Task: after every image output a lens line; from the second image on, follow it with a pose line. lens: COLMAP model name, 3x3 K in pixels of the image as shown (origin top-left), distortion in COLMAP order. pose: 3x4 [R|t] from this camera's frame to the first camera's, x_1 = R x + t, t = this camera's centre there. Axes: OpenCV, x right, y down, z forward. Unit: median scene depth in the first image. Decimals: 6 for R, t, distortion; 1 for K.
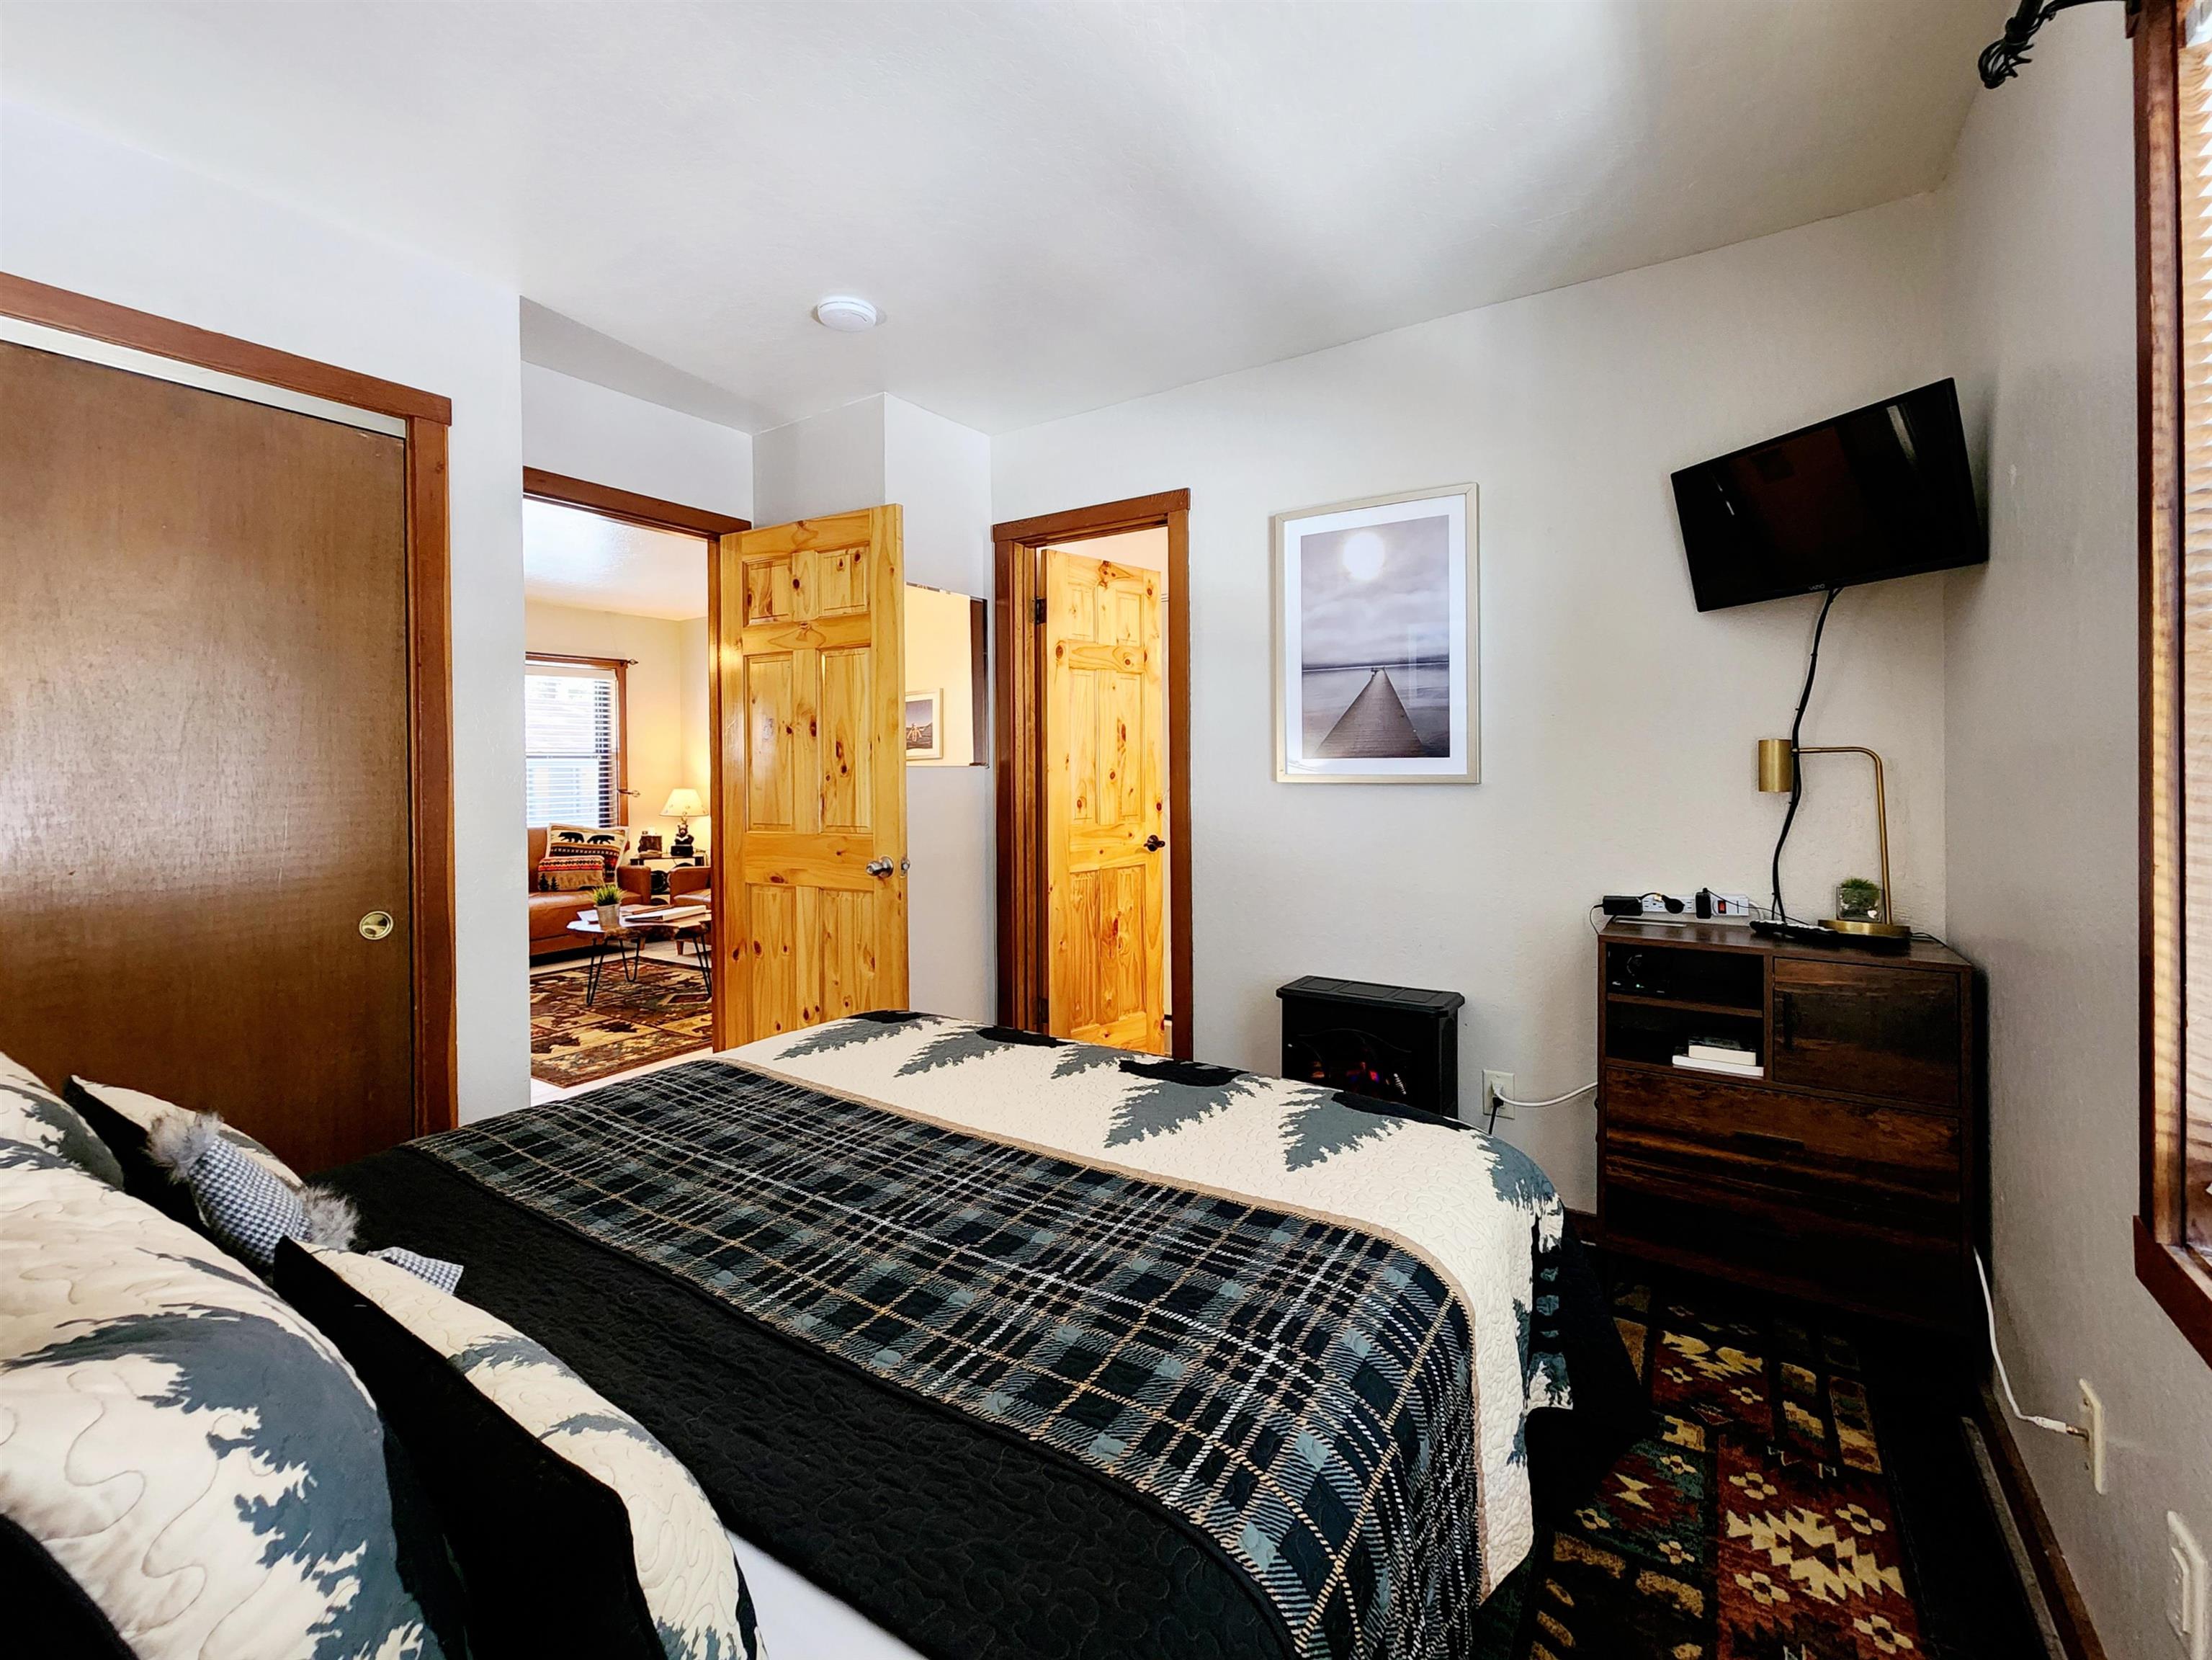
lens RADIAL K [[908.3, 0, 1142.6], [0, 908.3, 784.5], [0, 0, 1]] dist [-0.000876, 0.000332]
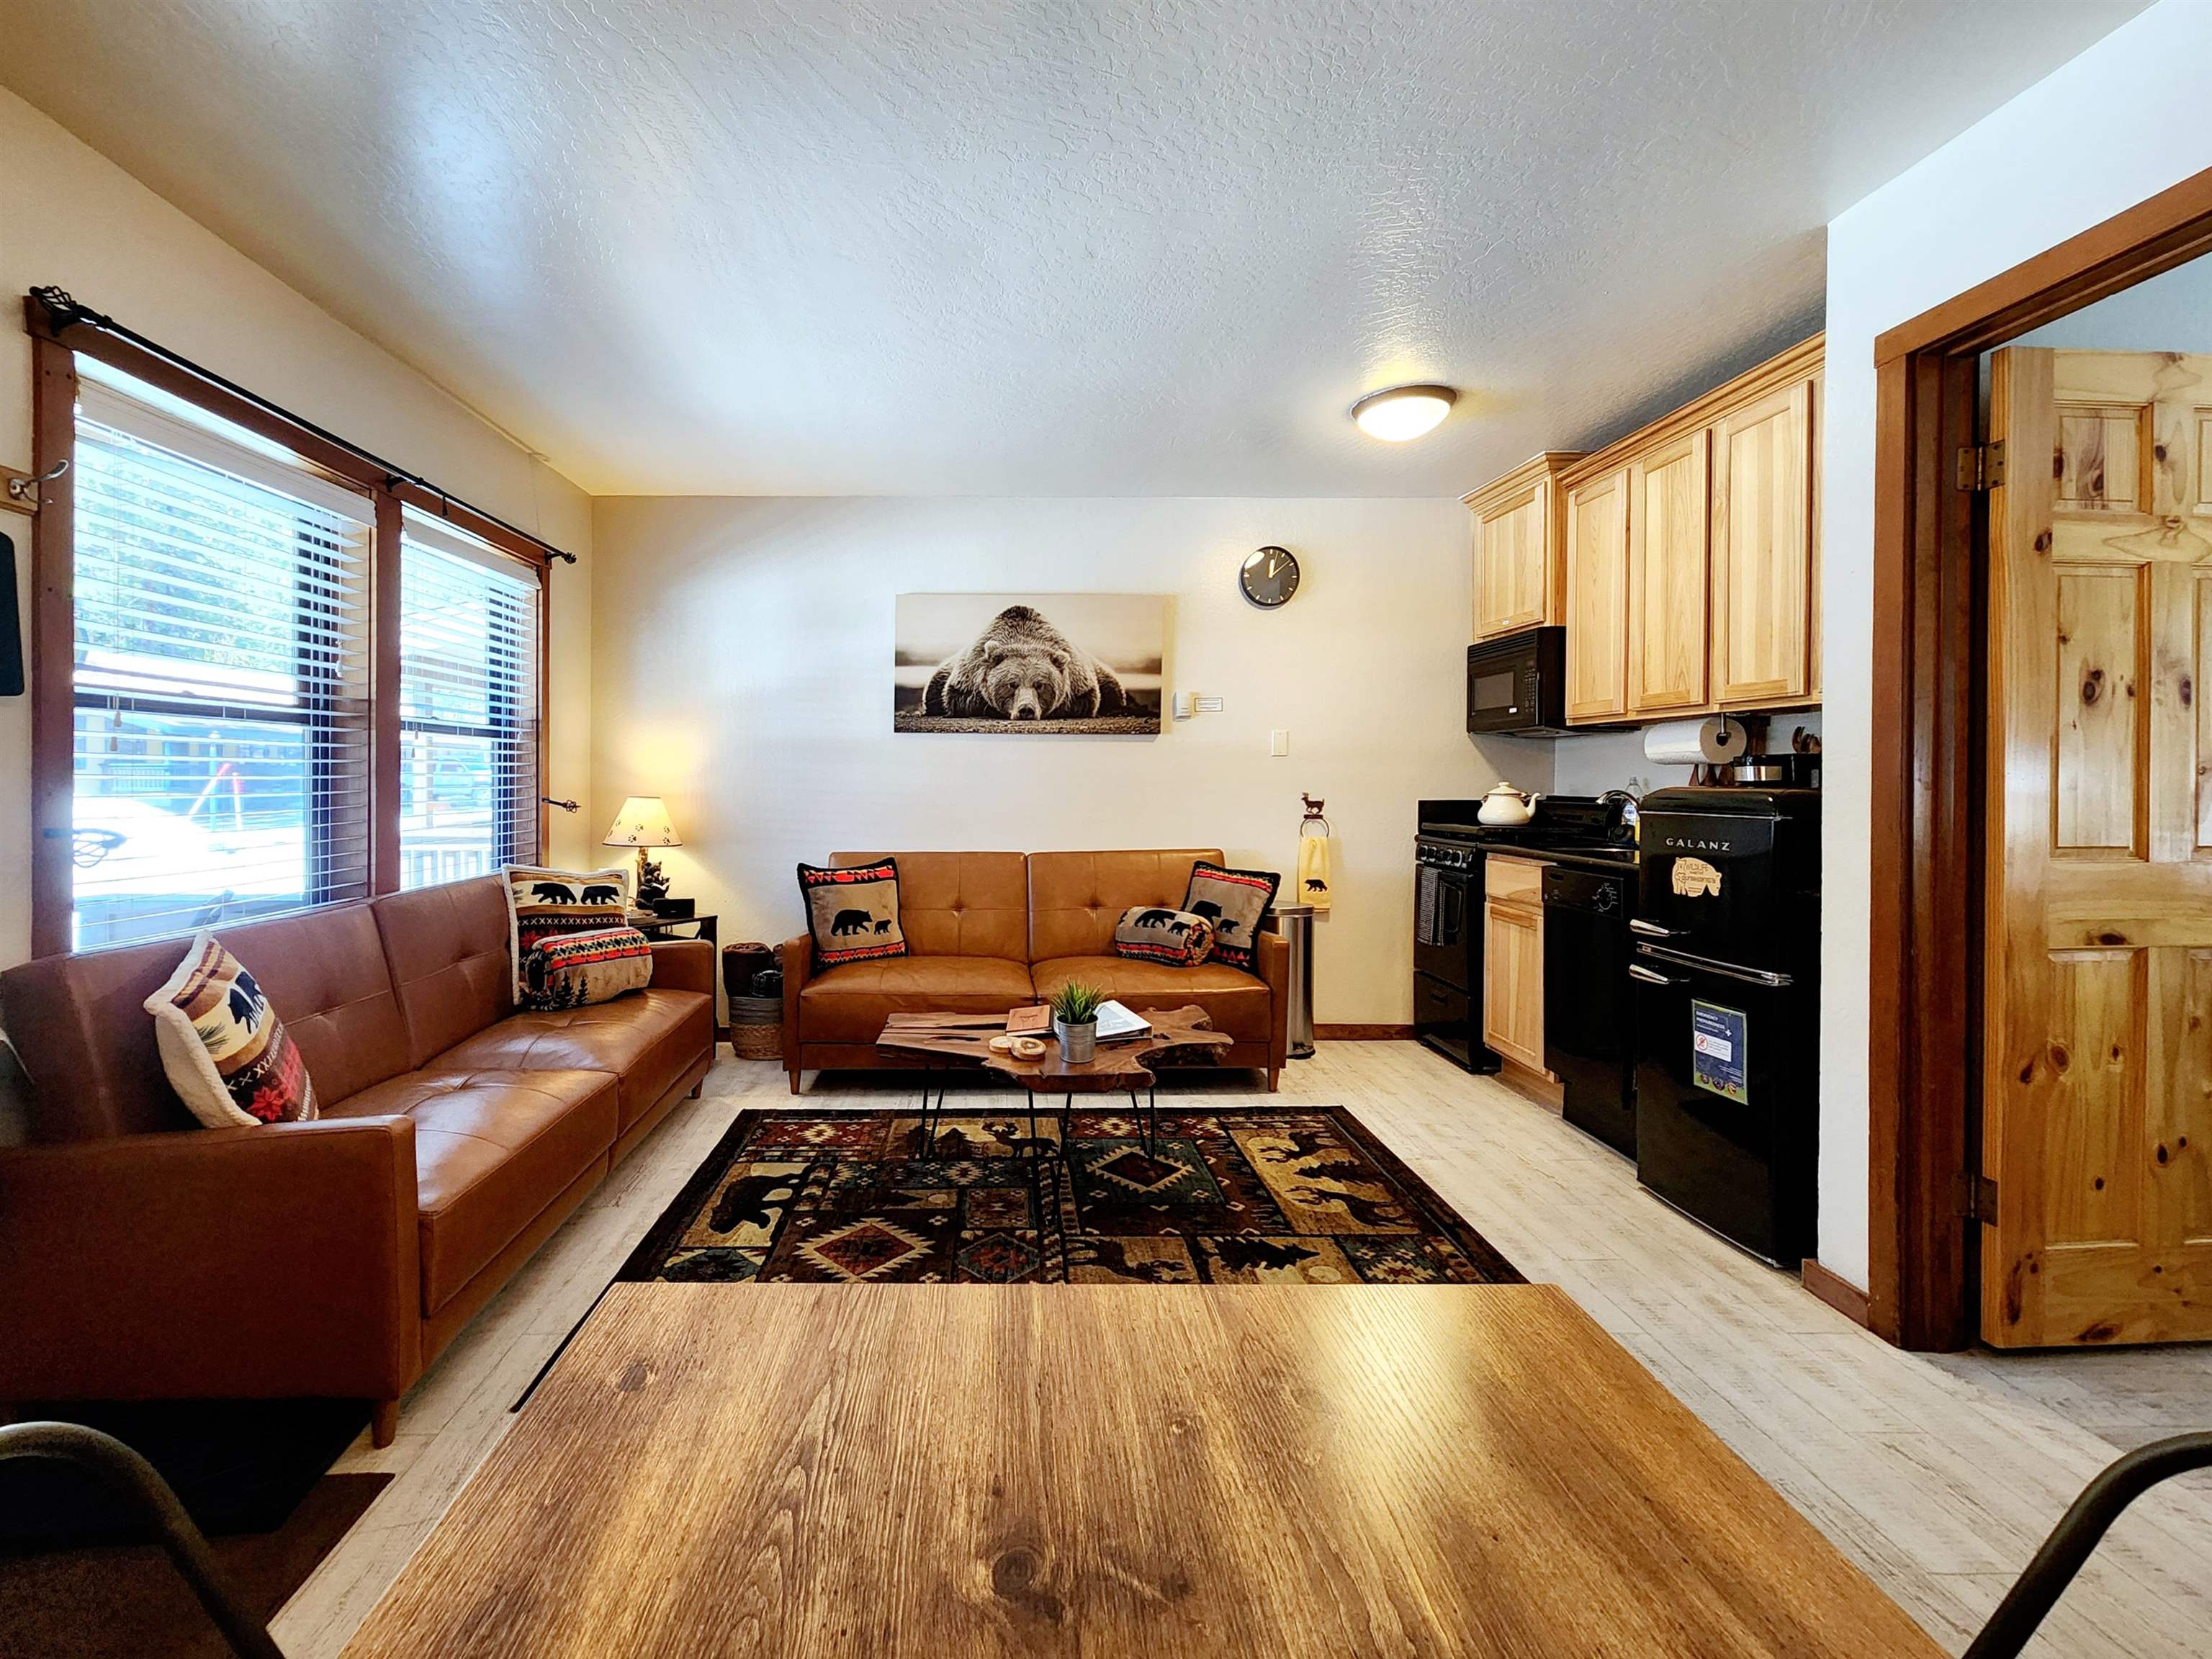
lens RADIAL K [[893.1, 0, 1069.4], [0, 893.1, 792.3], [0, 0, 1]] dist [-0.000404, -0.000182]
pose [[0.841019, 0.003061, 0.540997, -0.645955], [-0.000191, 0.999986, -0.005361, 0.005263], [-0.541006, 0.004405, 0.841007, 0.433832]]
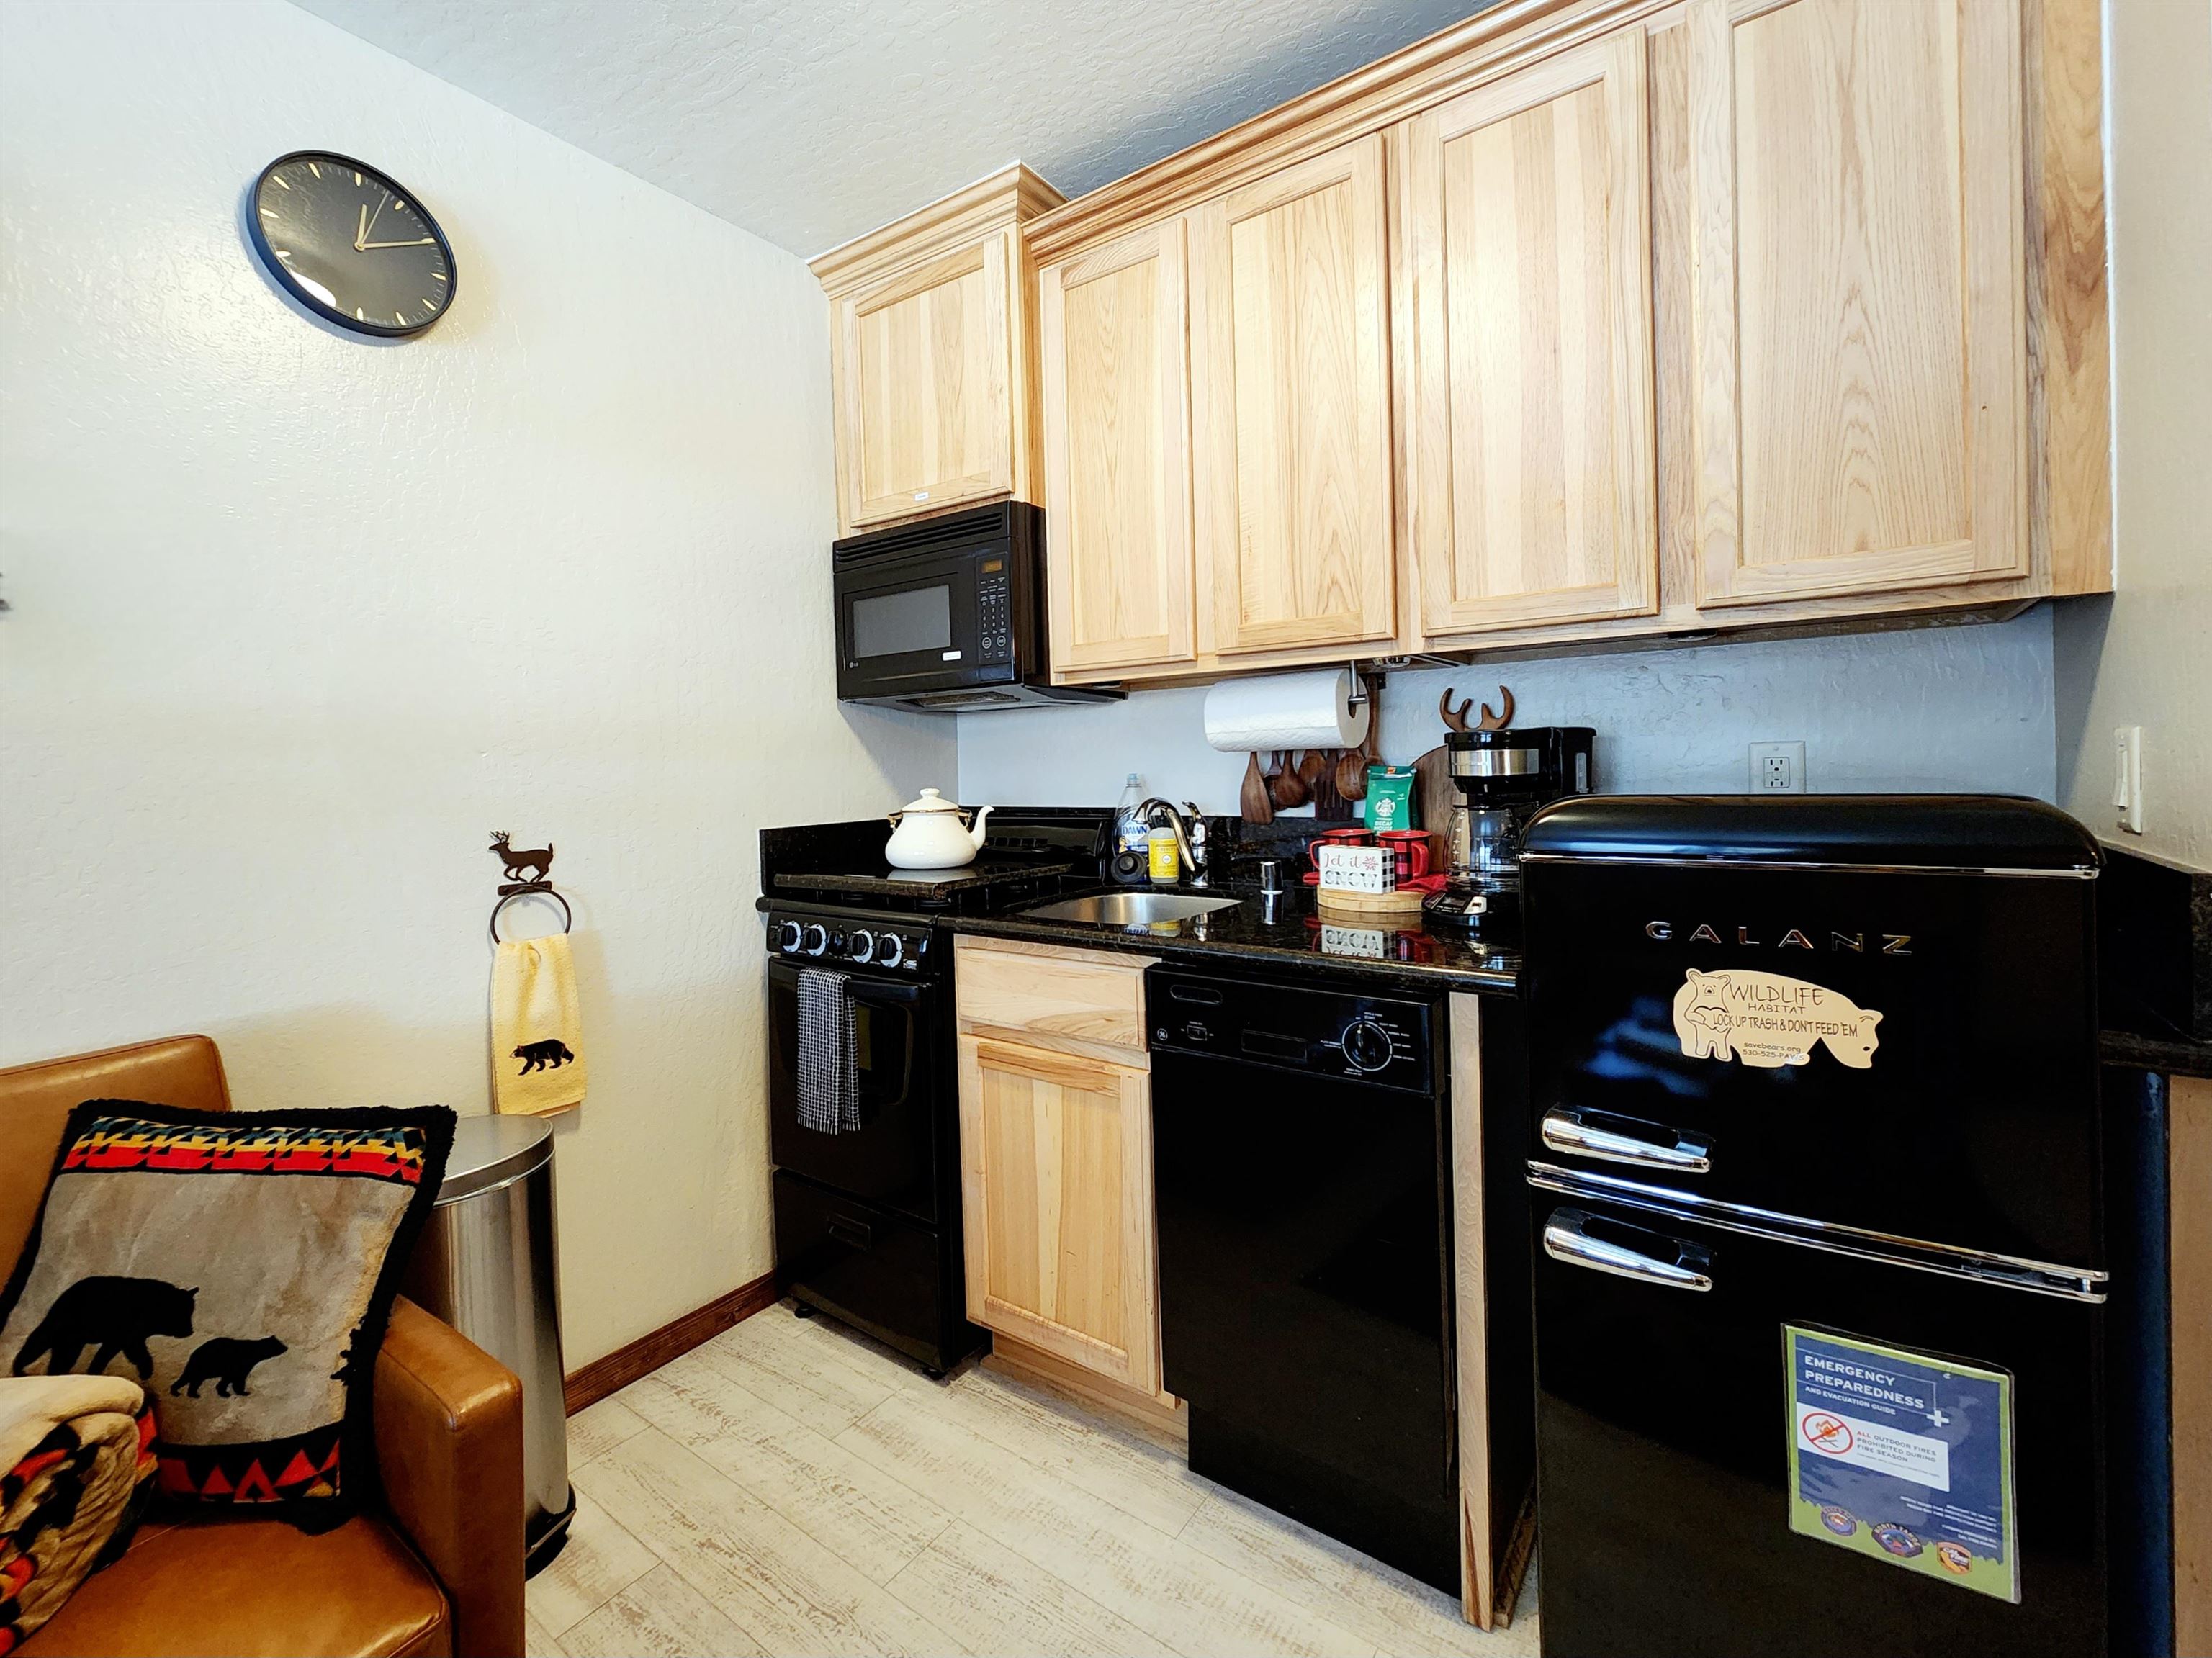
lens RADIAL K [[908.1, 0, 1142.6], [0, 908.1, 783.5], [0, 0, 1]] dist [-0.000876, 0.000332]
pose [[0.069127, -0.011861, 0.997537, -0.387427], [0.044676, 0.998963, 0.008782, -0.006789], [-0.996607, 0.043959, 0.069585, 0.695592]]
